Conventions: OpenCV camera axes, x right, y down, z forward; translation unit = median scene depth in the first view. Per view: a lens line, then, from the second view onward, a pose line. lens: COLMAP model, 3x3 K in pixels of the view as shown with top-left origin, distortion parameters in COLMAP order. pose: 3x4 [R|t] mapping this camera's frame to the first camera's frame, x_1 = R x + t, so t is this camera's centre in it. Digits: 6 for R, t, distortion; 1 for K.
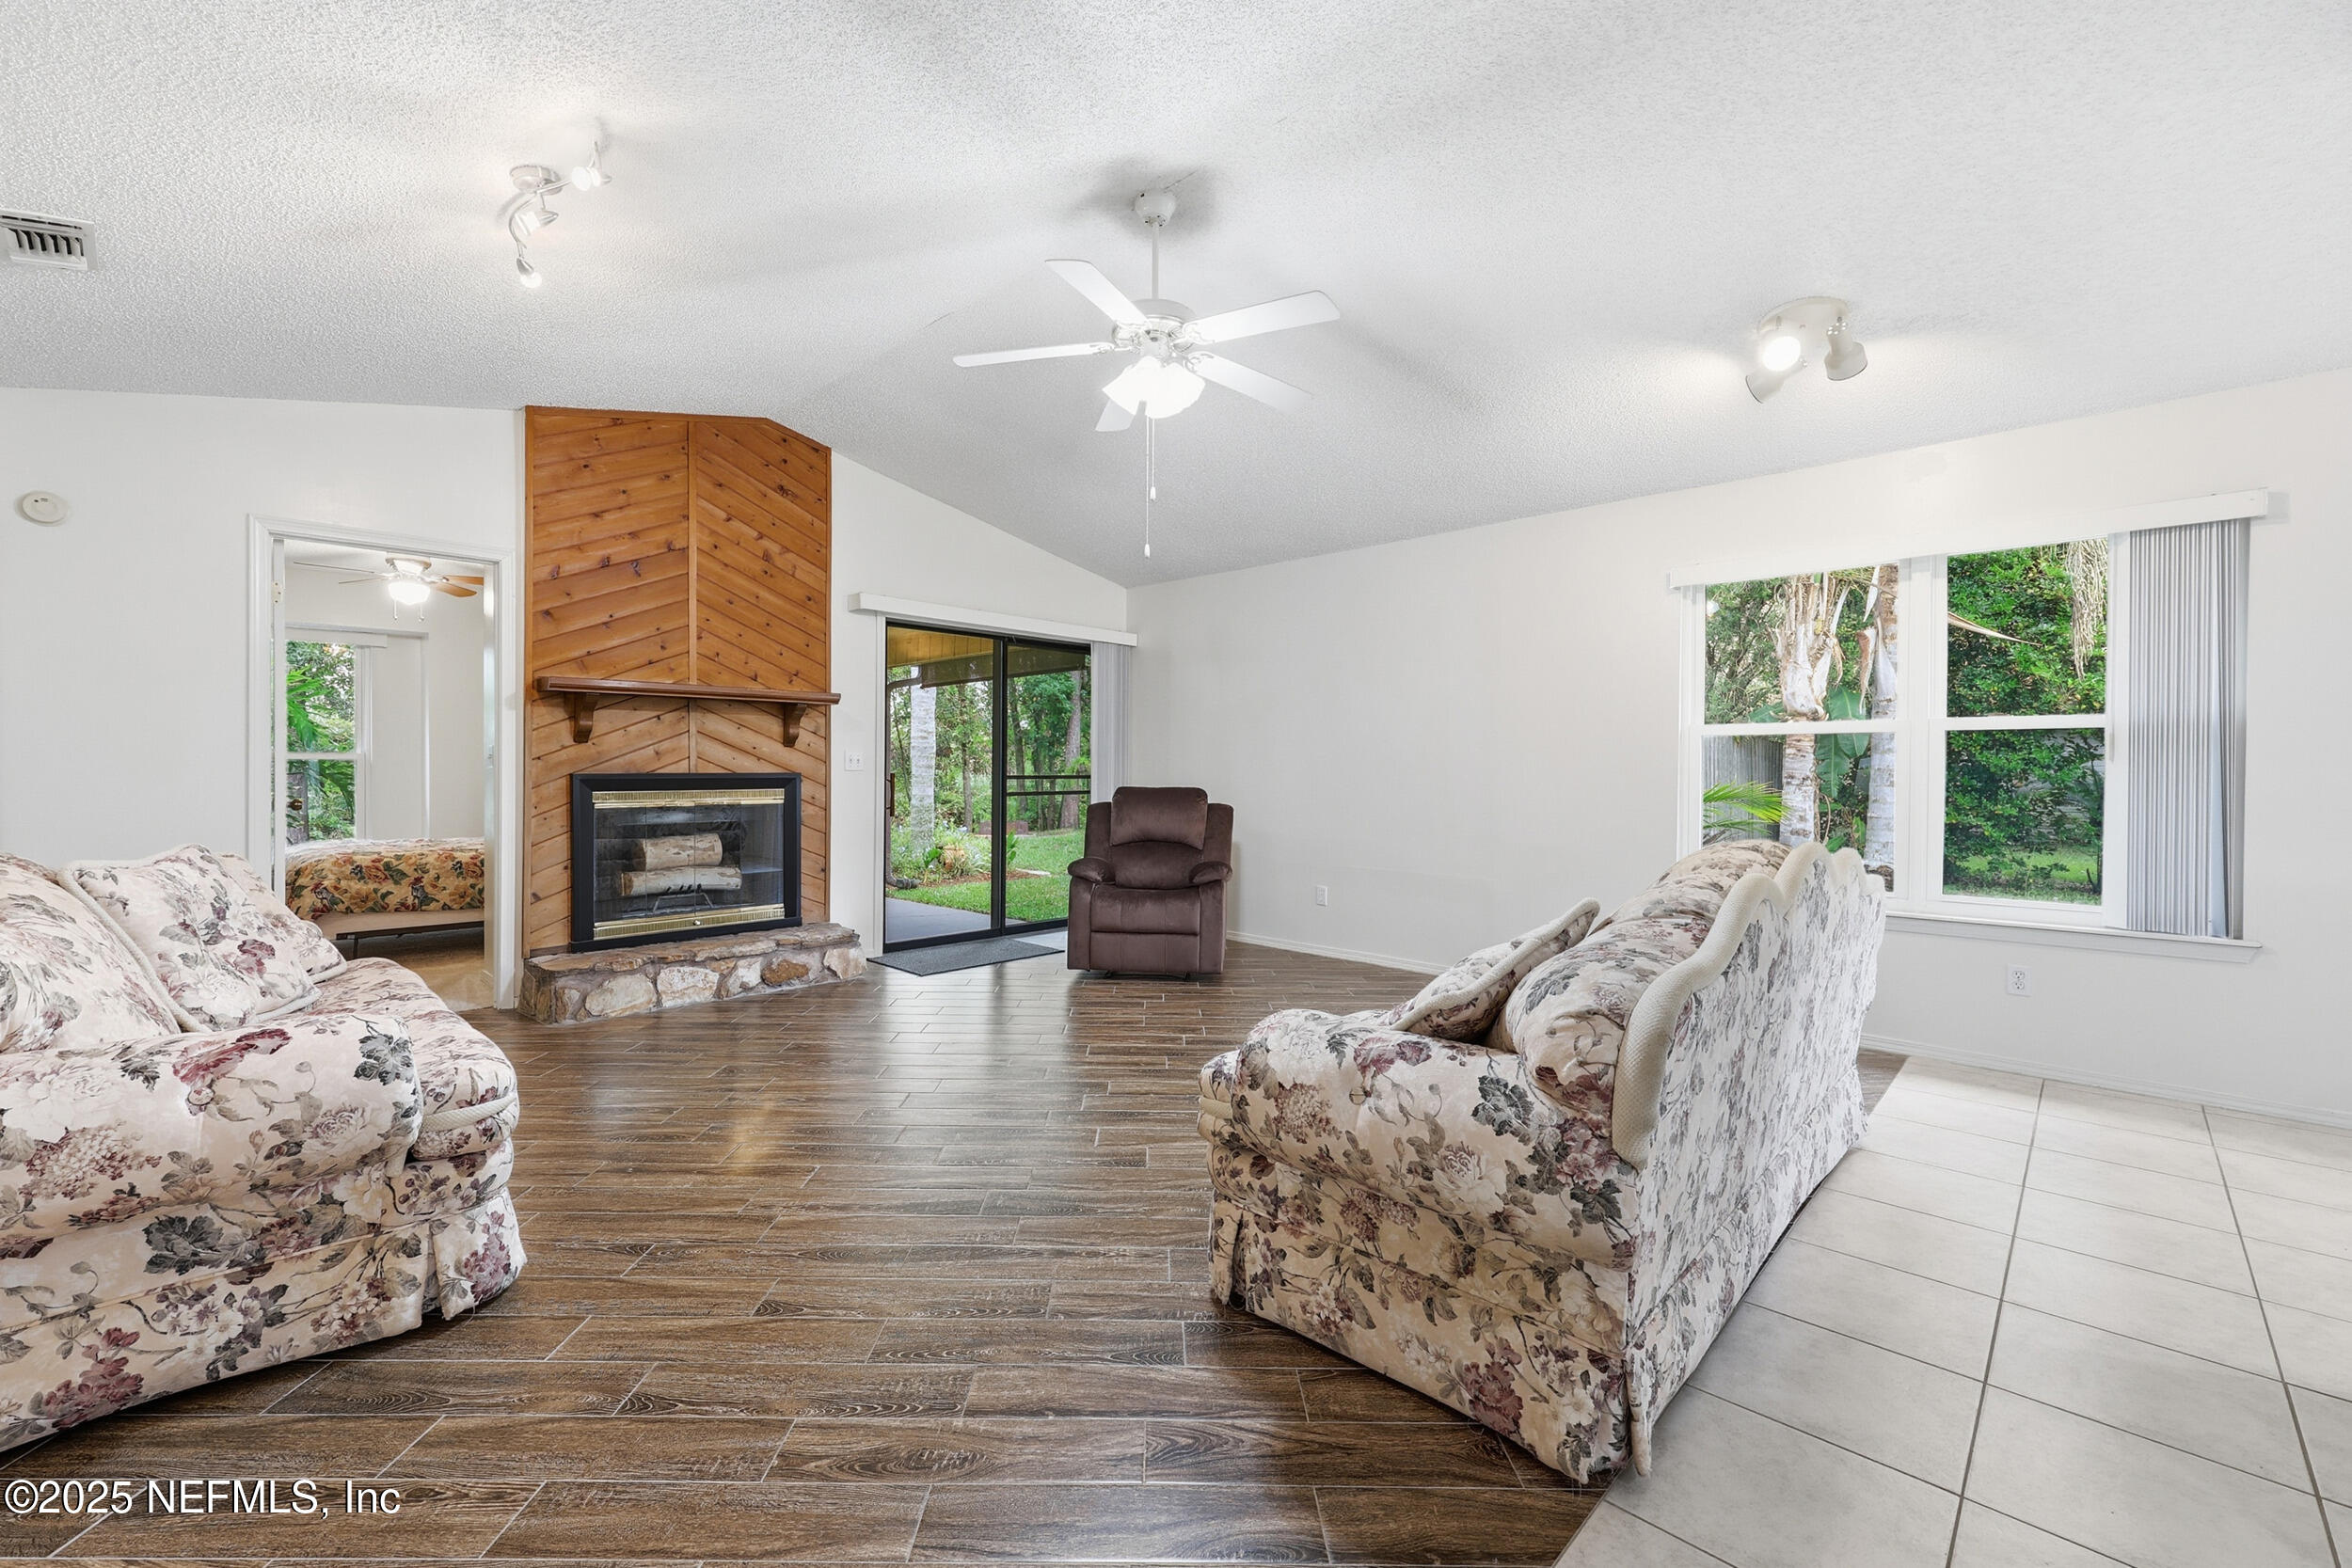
lens RADIAL K [[969.5, 0, 1168.3], [0, 969.5, 777.1], [0, 0, 1]] dist [0.000245, -0.000112]
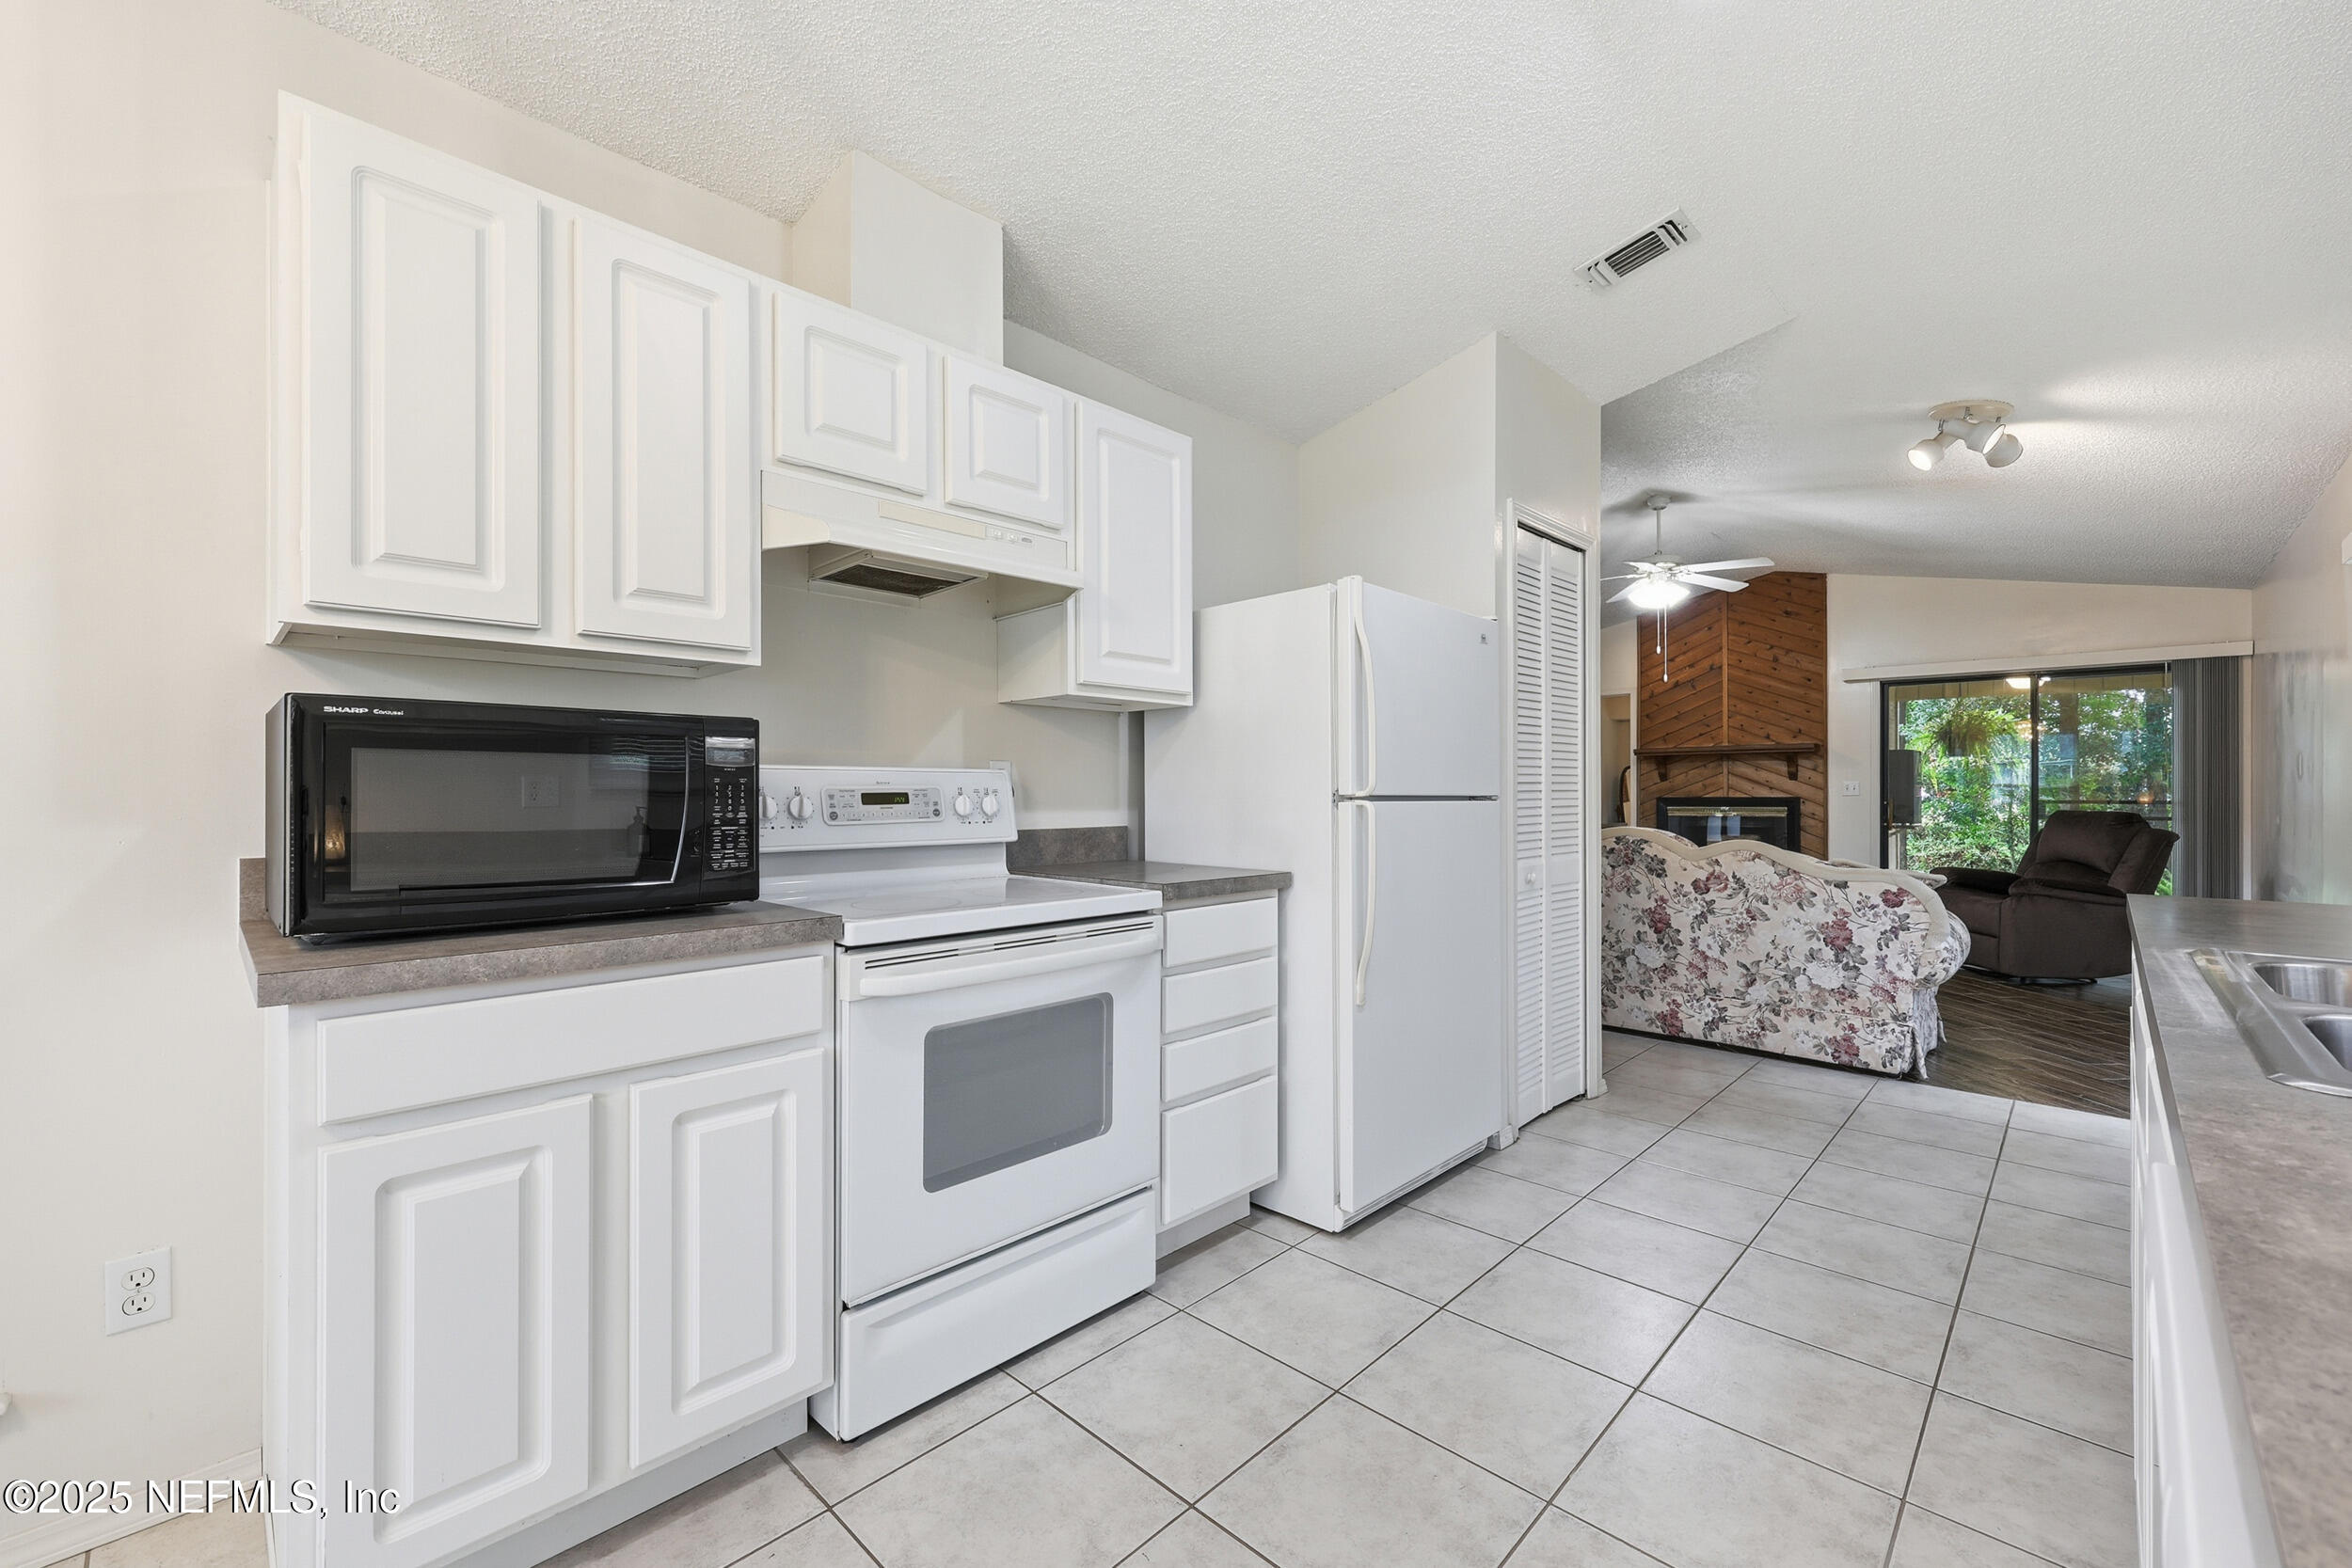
lens RADIAL K [[966.3, 0, 1162.7], [0, 966.3, 791.8], [0, 0, 1]] dist [0.000006, -0.000054]
pose [[0.002020, -0.005637, -0.999982, 1.315076], [-0.008827, 0.999945, -0.005655, 0.005415], [0.999959, 0.008838, 0.001970, 0.008799]]
